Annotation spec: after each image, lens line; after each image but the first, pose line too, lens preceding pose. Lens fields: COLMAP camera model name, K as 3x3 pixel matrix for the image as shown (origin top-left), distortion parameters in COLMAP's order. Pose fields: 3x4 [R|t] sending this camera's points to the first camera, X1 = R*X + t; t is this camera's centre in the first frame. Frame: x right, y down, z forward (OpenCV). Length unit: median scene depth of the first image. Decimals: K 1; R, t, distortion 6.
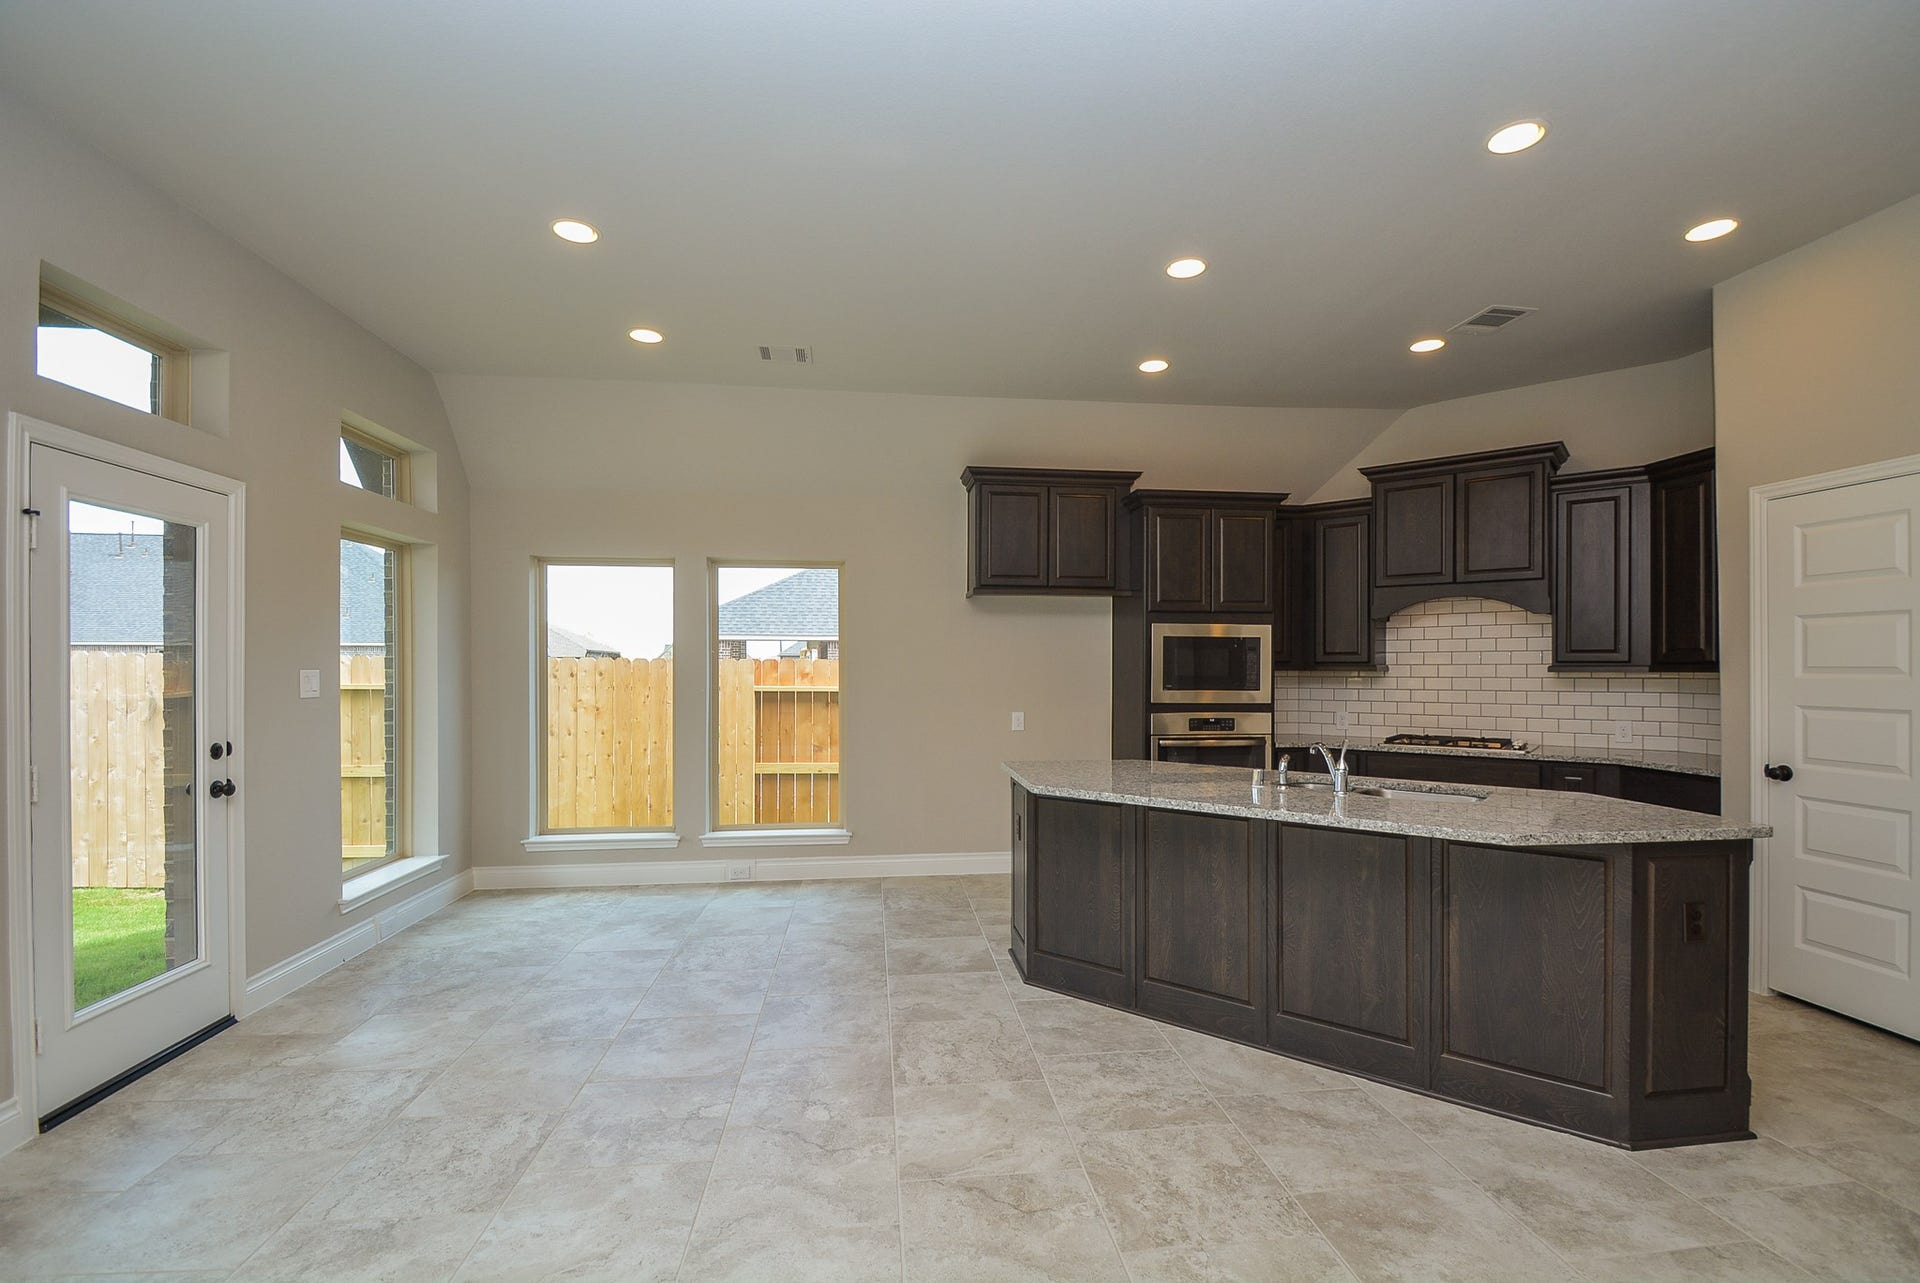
lens RADIAL K [[843.1, 0, 962.6], [0, 843.1, 666.1], [0, 0, 1]] dist [0.009783, -0.014789]
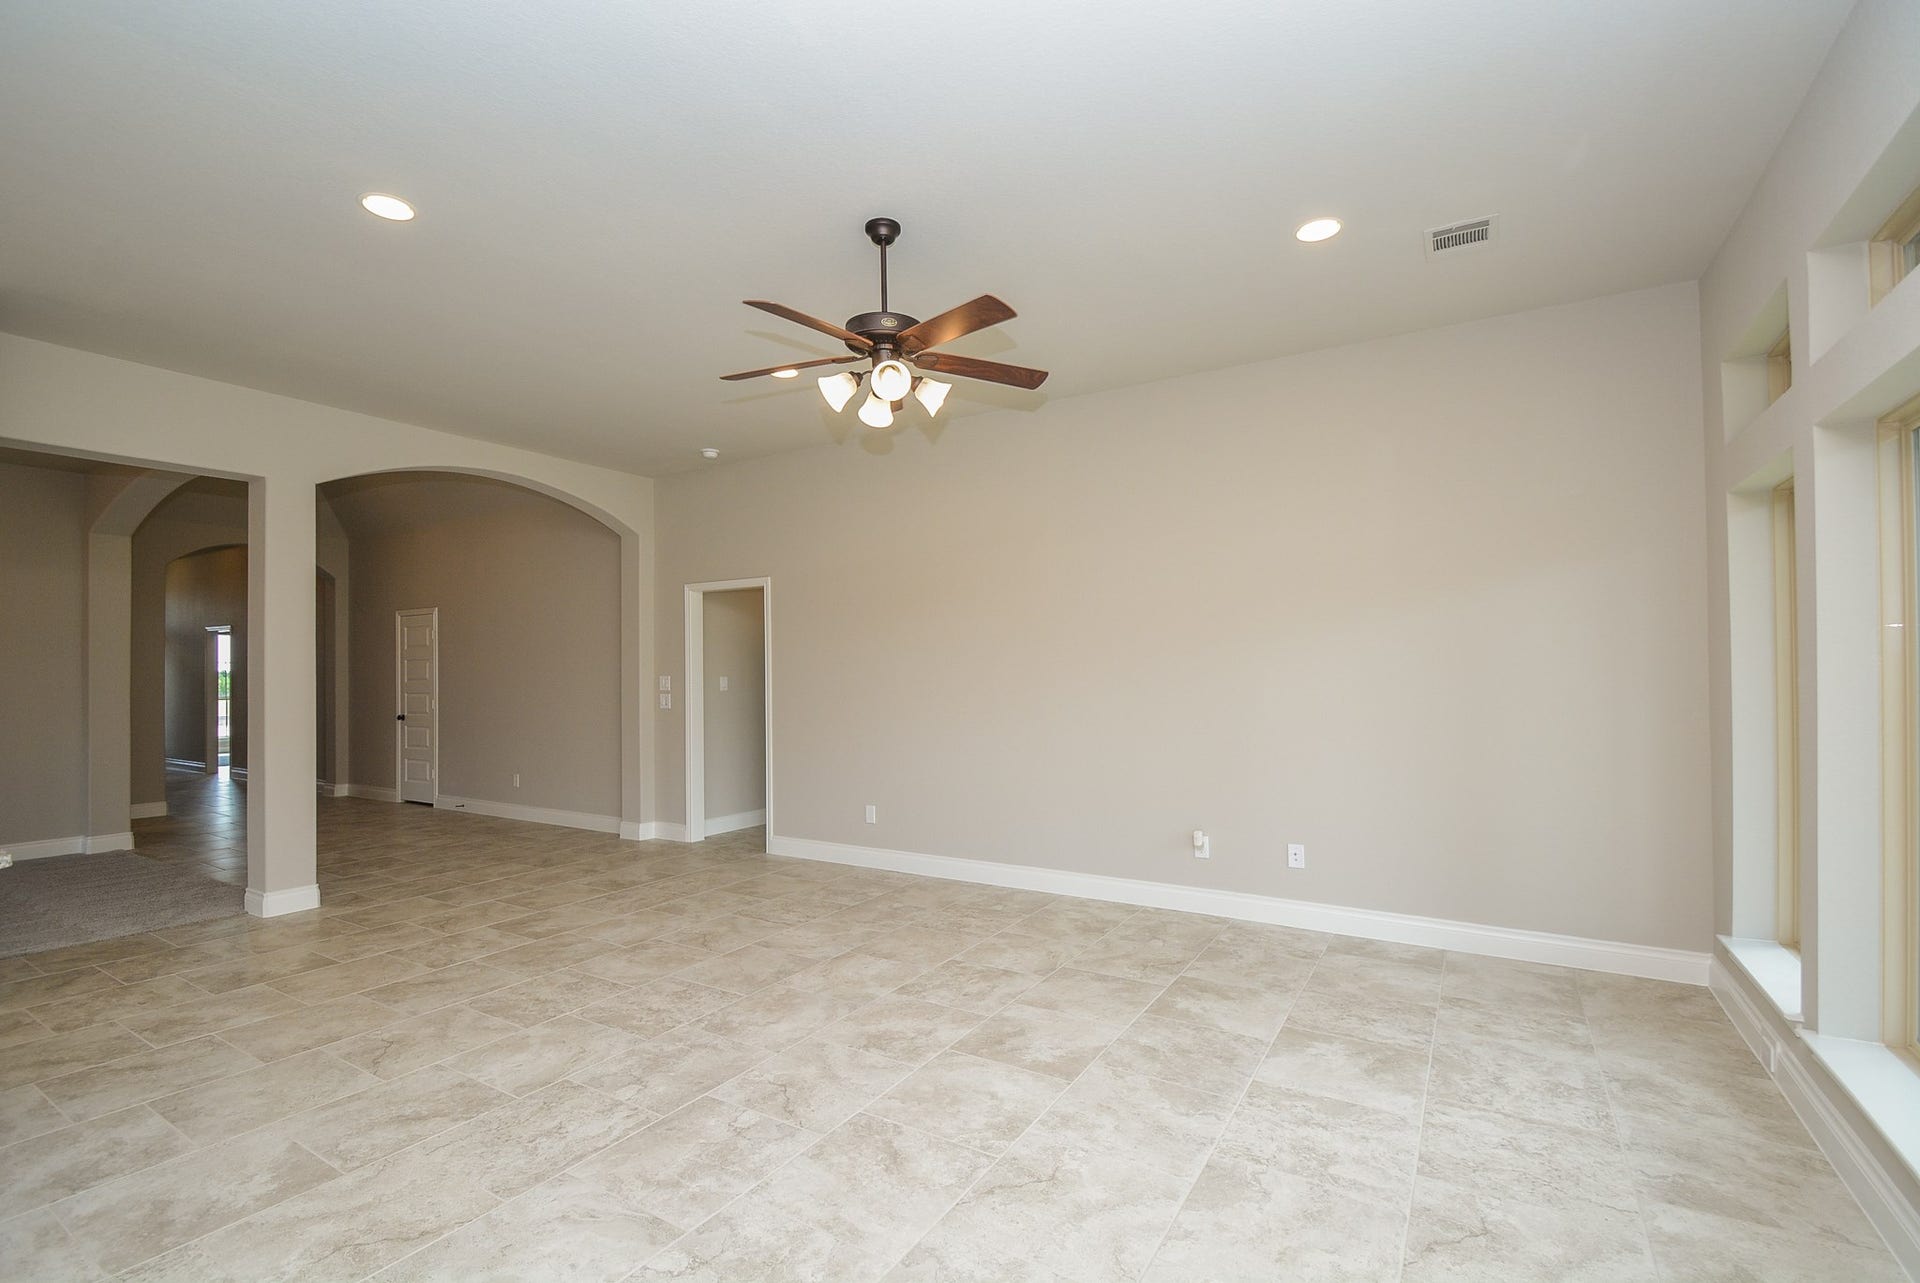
lens RADIAL K [[843.1, 0, 962.6], [0, 843.1, 666.1], [0, 0, 1]] dist [0.009783, -0.014789]
pose [[-0.788072, 0.010536, 0.615493, -0.450989], [0.007522, 0.999944, -0.007486, -0.003202], [-0.615537, -0.001270, -0.788107, 0.590840]]
